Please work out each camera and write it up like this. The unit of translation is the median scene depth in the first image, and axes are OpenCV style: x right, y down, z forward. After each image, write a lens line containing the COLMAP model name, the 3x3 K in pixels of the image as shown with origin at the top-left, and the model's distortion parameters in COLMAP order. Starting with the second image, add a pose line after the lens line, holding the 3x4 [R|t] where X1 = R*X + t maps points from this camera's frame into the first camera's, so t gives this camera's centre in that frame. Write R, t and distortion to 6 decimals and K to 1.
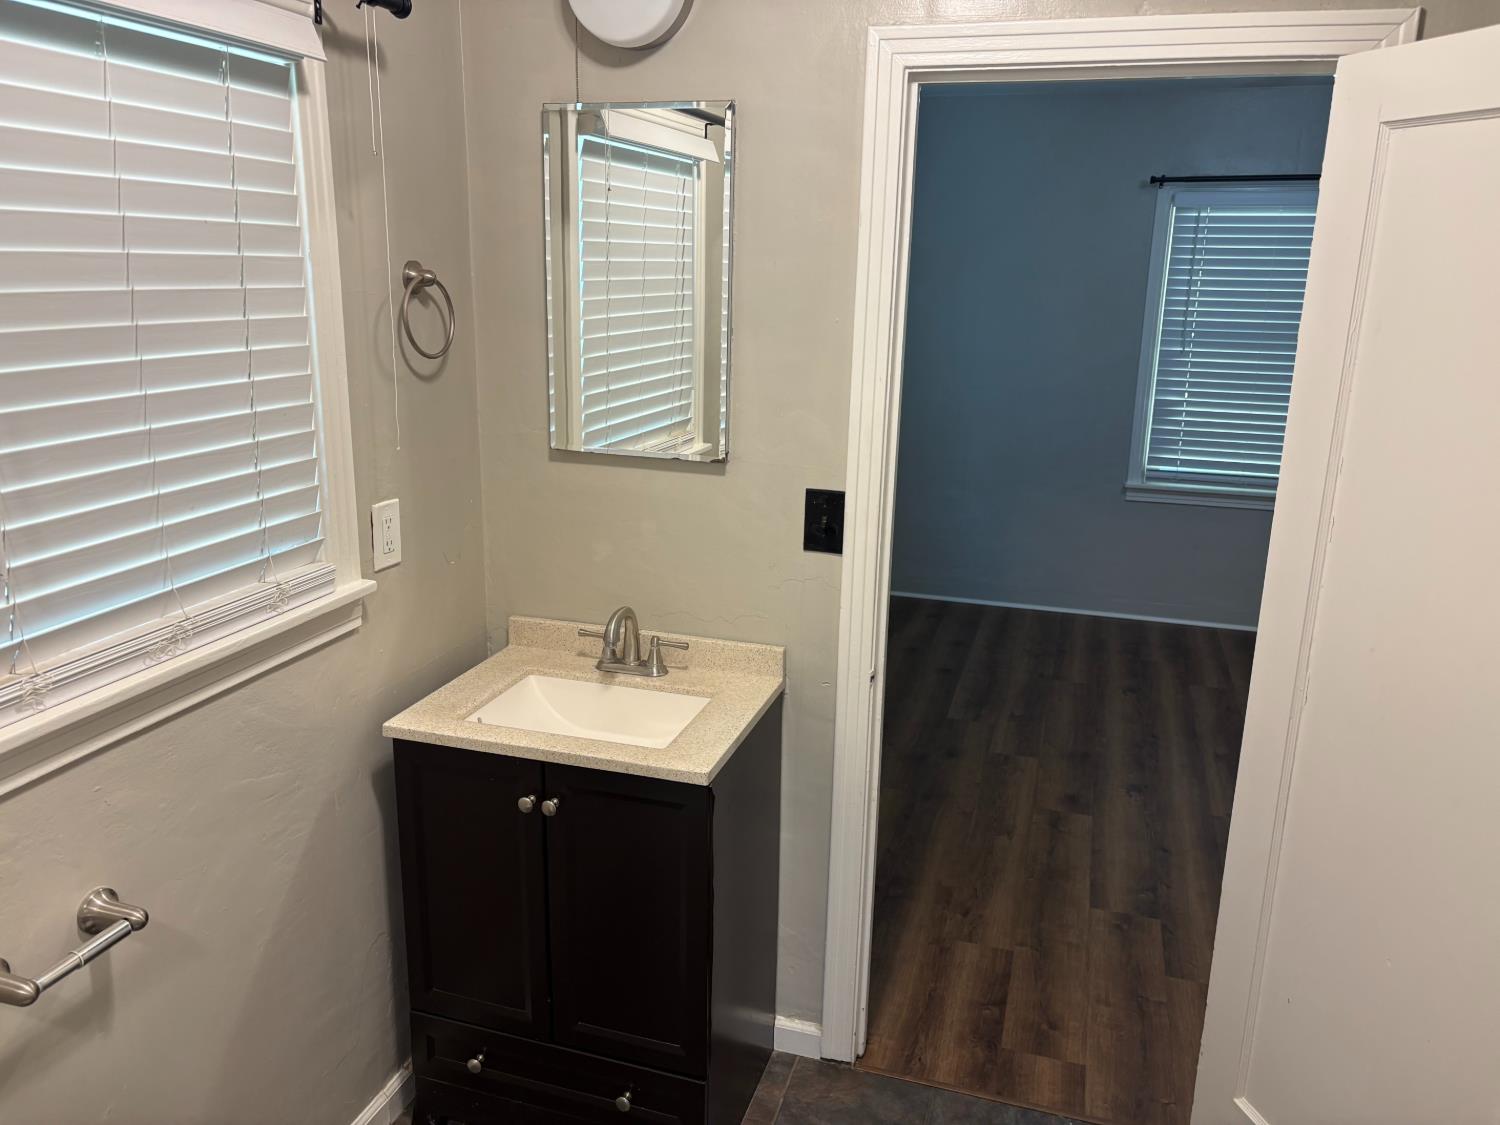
lens RADIAL K [[1148.8, 0, 741.8], [0, 1148.8, 563.2], [0, 0, 1]] dist [0.049788, -0.040541]
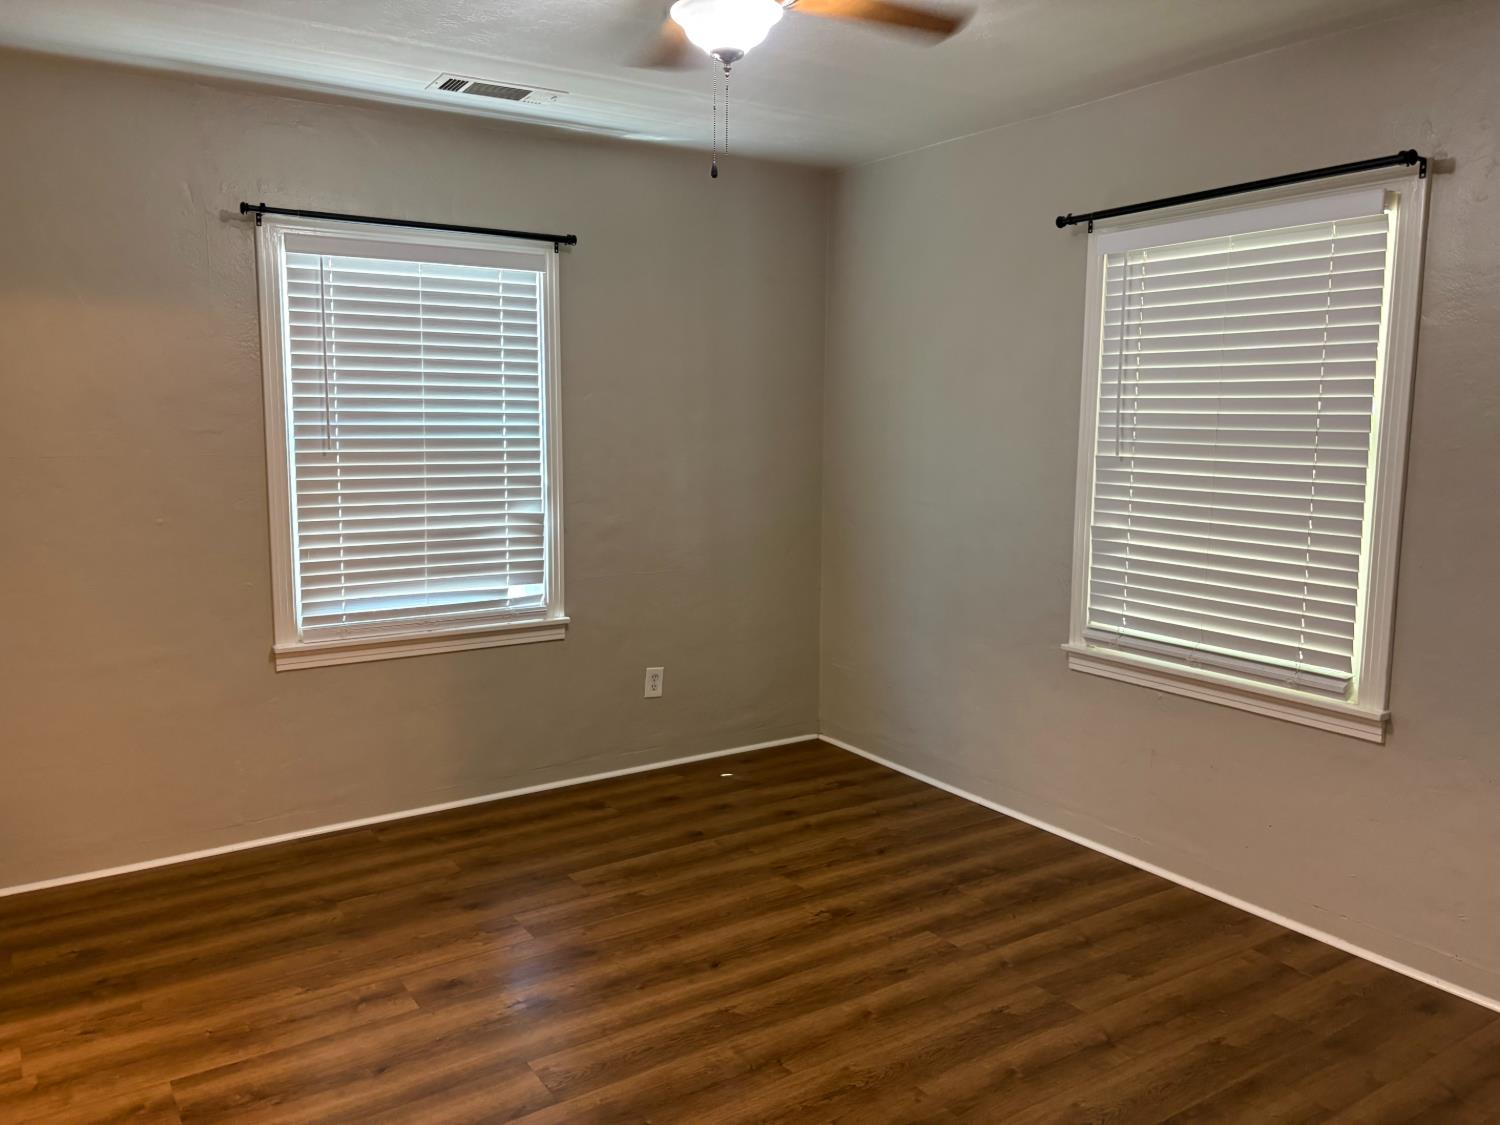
lens RADIAL K [[1148.8, 0, 741.8], [0, 1148.8, 563.2], [0, 0, 1]] dist [0.049788, -0.040541]
pose [[0.748975, 0.068446, -0.659054, 0.677471], [-0.152681, 0.985712, -0.071142, -0.039236], [0.644767, 0.153908, 0.748724, 0.357618]]
